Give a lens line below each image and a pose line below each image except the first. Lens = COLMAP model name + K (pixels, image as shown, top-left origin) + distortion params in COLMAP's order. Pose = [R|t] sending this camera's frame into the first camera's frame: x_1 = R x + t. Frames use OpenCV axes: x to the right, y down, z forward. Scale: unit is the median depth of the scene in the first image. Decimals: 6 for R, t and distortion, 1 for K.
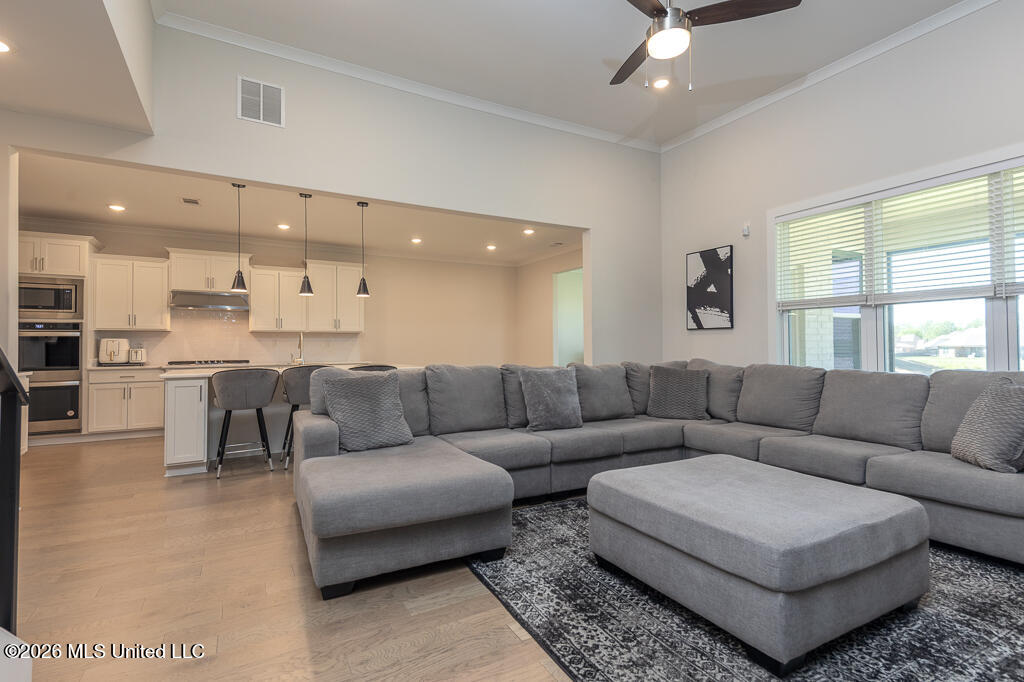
lens RADIAL K [[491.1, 0, 515.1], [0, 491.1, 338.5], [0, 0, 1]] dist [0.018221, 0.000048]
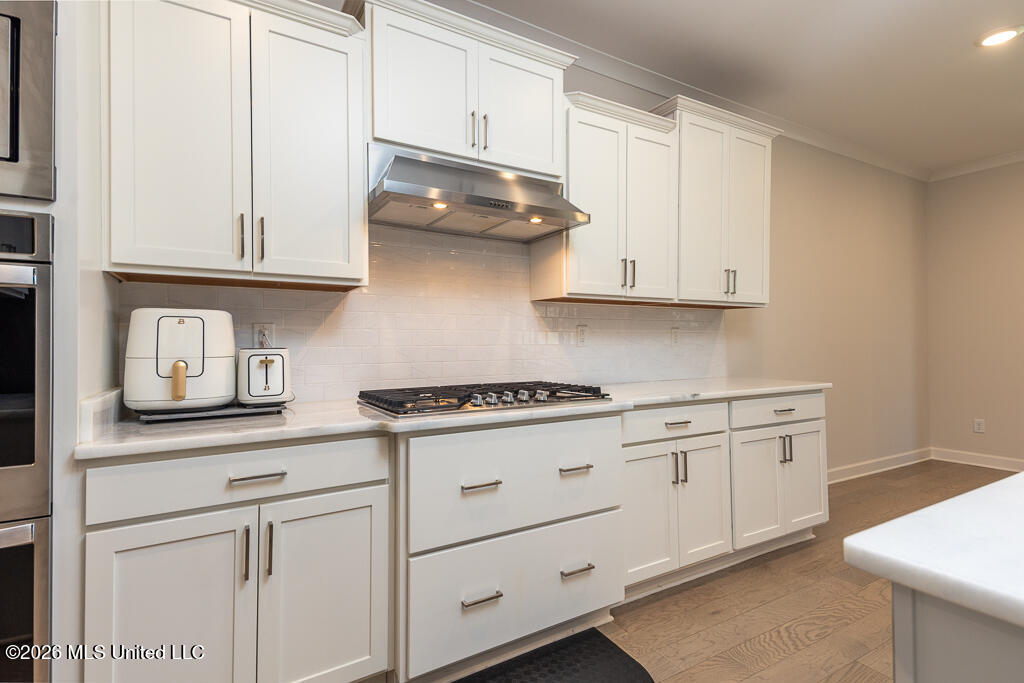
lens RADIAL K [[491.1, 0, 511.8], [0, 491.1, 340.0], [0, 0, 1]] dist [0.018221, 0.000048]
pose [[0.999850, 0.002815, 0.017109, -0.641695], [-0.003095, 0.999861, 0.016354, 0.010925], [-0.017061, -0.016405, 0.999720, 0.743280]]
